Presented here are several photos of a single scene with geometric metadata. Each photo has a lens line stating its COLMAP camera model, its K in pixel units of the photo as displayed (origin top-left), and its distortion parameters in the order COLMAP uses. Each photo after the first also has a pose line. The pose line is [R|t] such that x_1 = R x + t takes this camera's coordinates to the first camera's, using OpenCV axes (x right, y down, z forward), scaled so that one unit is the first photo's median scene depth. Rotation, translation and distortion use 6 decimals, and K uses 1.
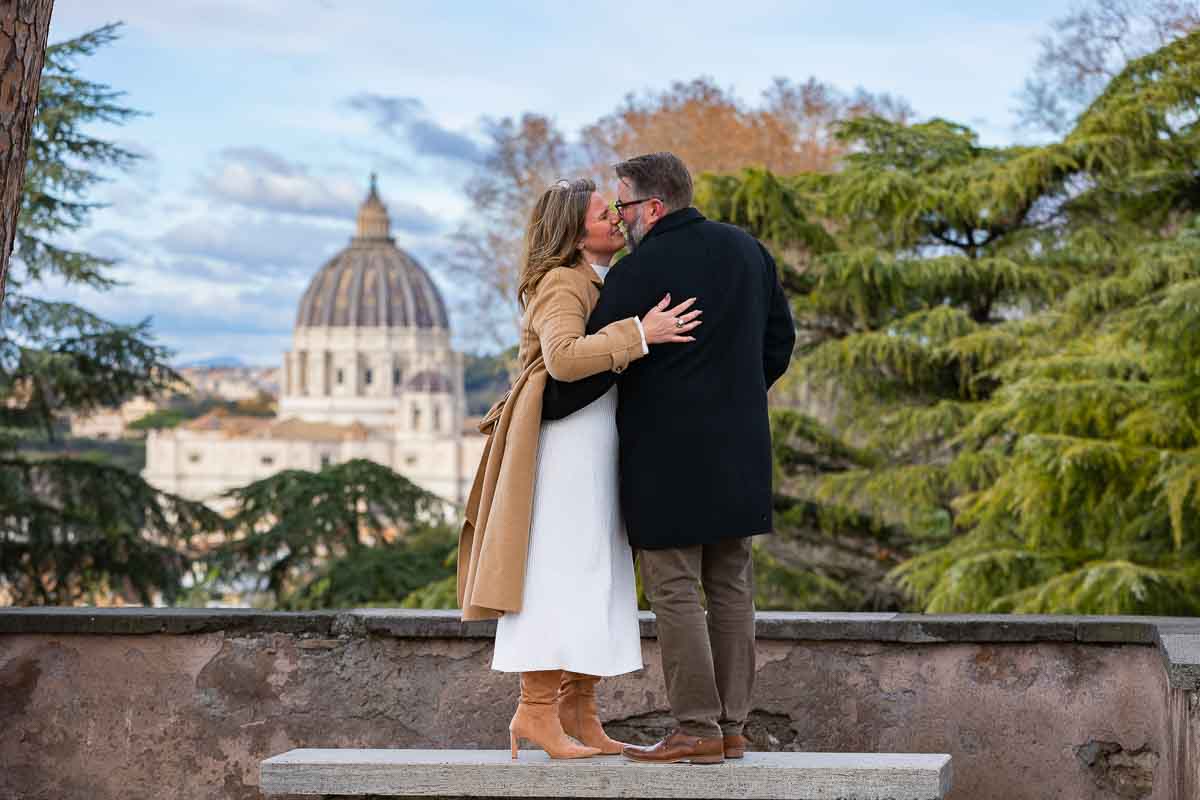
lens RADIAL K [[4107.8, 0, 600.0], [0, 4107.8, 400.0], [0, 0, 1]] dist [0.062942, -0.055307]
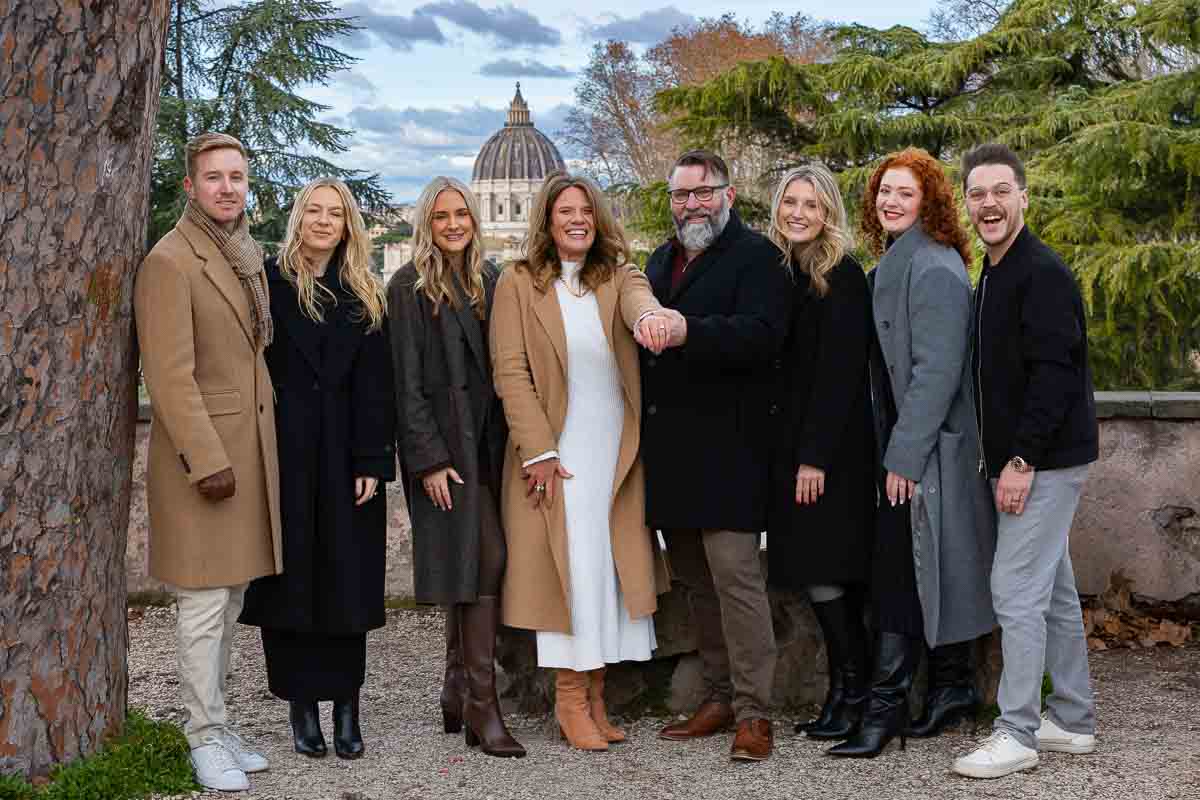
lens RADIAL K [[2347.8, 0, 601.3], [0, 2347.8, 426.1], [0, 0, 1]] dist [0.005074, 0.073868]
pose [[0.999625, -0.015634, -0.022475, -0.009529], [0.017516, 0.996131, 0.086123, 0.001554], [0.021041, -0.086484, 0.996031, 0.173750]]
